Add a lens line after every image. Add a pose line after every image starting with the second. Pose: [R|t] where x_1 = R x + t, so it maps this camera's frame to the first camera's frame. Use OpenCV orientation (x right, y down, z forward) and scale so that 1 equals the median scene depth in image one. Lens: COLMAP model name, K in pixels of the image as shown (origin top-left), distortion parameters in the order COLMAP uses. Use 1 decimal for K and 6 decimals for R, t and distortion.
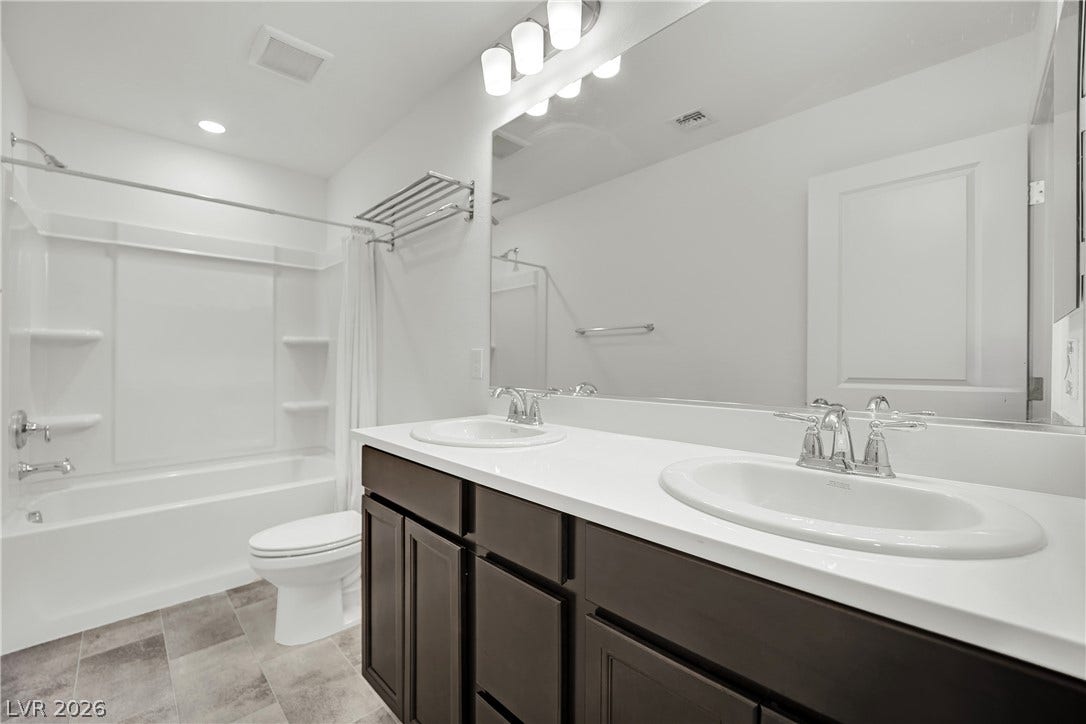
lens RADIAL K [[442.0, 0, 547.4], [0, 442.0, 365.4], [0, 0, 1]] dist [-0.011564, 0.001256]
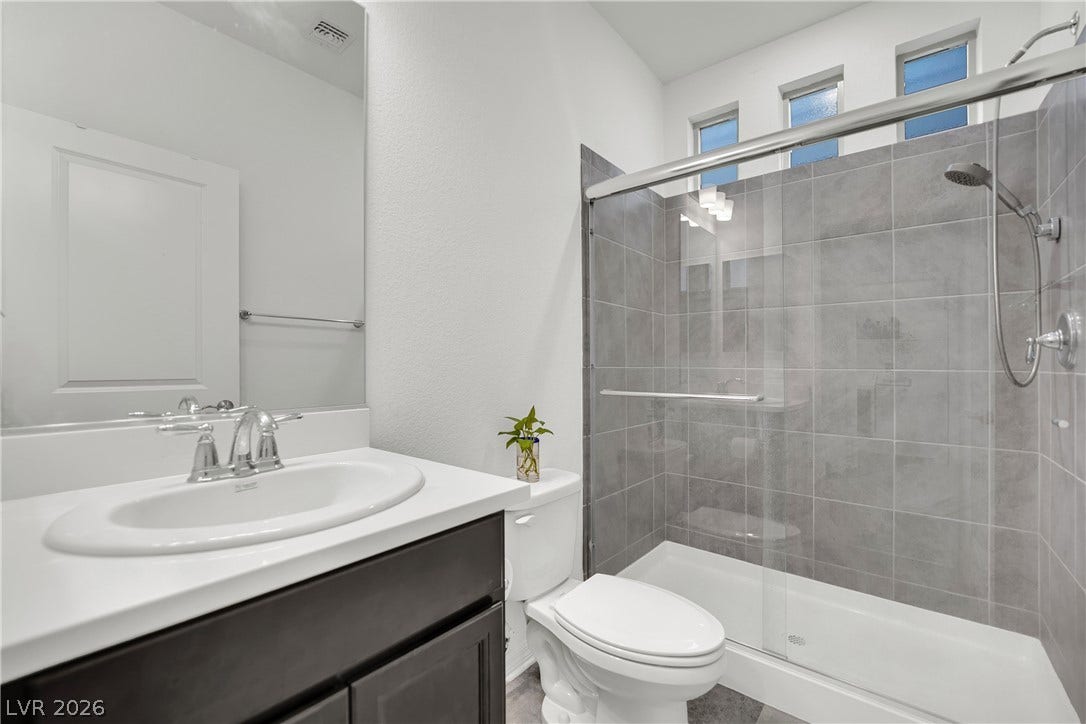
lens RADIAL K [[442.0, 0, 552.5], [0, 442.0, 368.1], [0, 0, 1]] dist [-0.011564, 0.001256]
pose [[-0.116005, -0.000147, 0.993249, -0.423636], [-0.009795, 0.999952, -0.000996, -0.007076], [-0.993200, -0.009844, -0.116000, 0.420123]]
